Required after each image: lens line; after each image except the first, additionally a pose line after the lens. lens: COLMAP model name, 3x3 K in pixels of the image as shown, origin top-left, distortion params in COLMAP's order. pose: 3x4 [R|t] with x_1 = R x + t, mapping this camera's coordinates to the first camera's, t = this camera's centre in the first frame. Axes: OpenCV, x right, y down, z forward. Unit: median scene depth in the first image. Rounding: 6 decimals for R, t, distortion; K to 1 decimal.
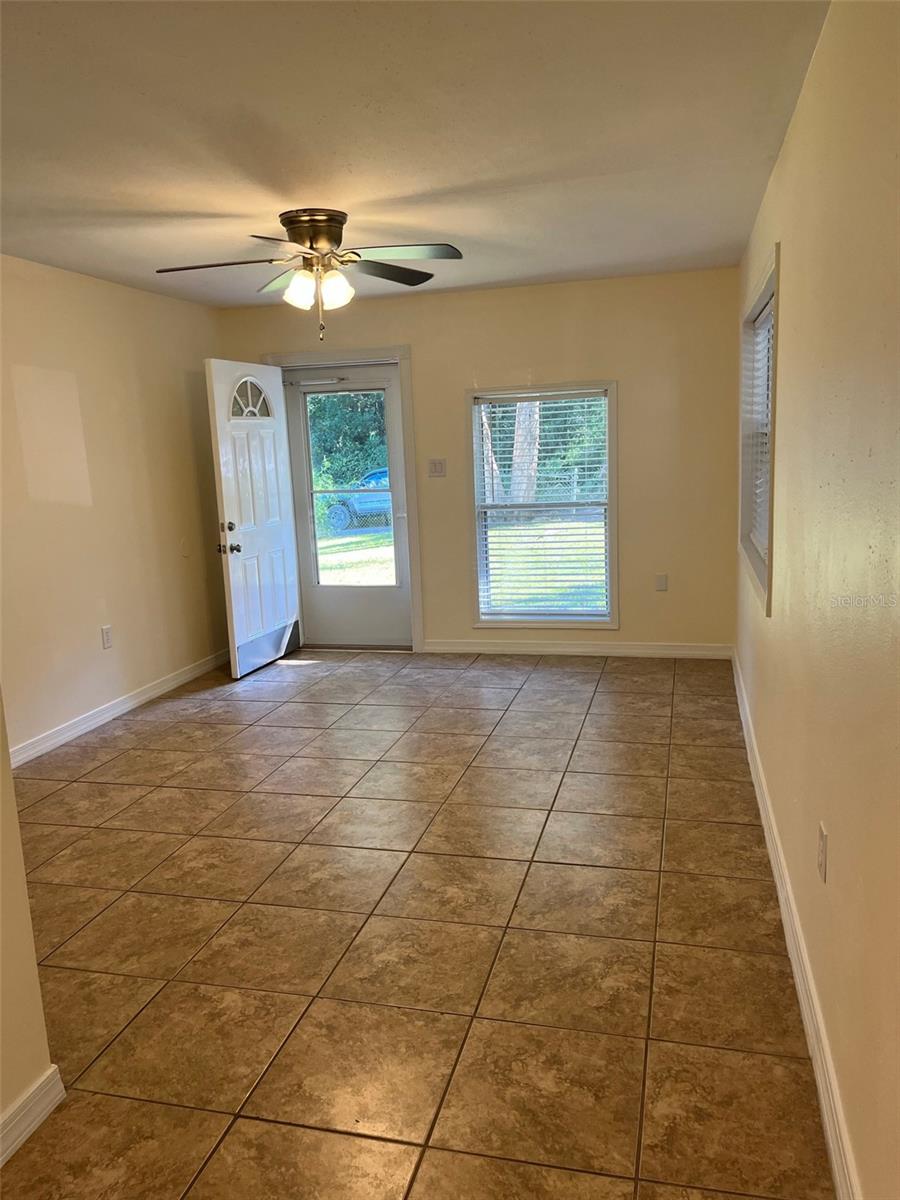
lens RADIAL K [[909.9, 0, 442.3], [0, 909.9, 603.8], [0, 0, 1]] dist [0.040048, -0.046922]
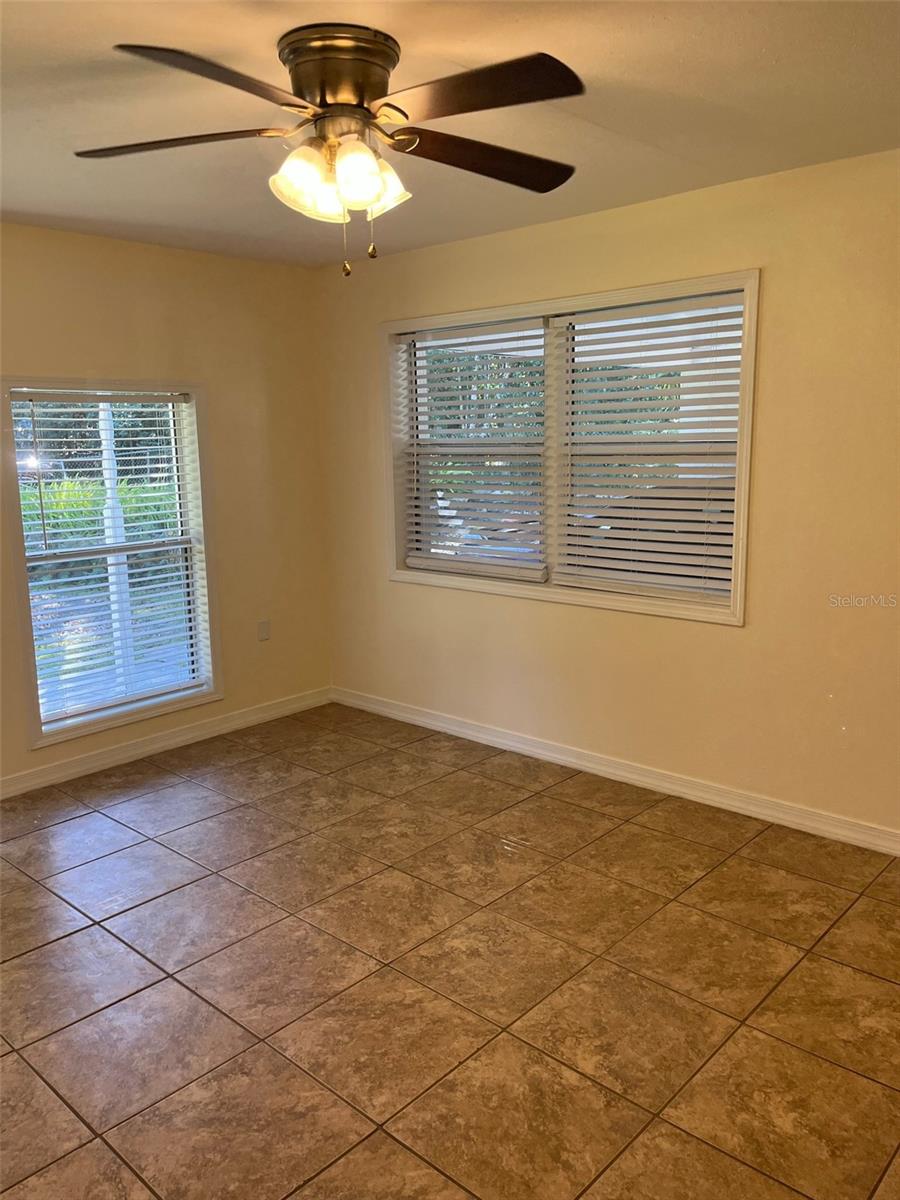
lens RADIAL K [[909.9, 0, 455.4], [0, 909.9, 605.2], [0, 0, 1]] dist [0.040048, -0.046922]
pose [[0.468211, -0.136355, 0.873032, -0.538799], [0.158729, 0.984929, 0.068704, -0.101877], [-0.869243, 0.106407, 0.482798, 0.604748]]
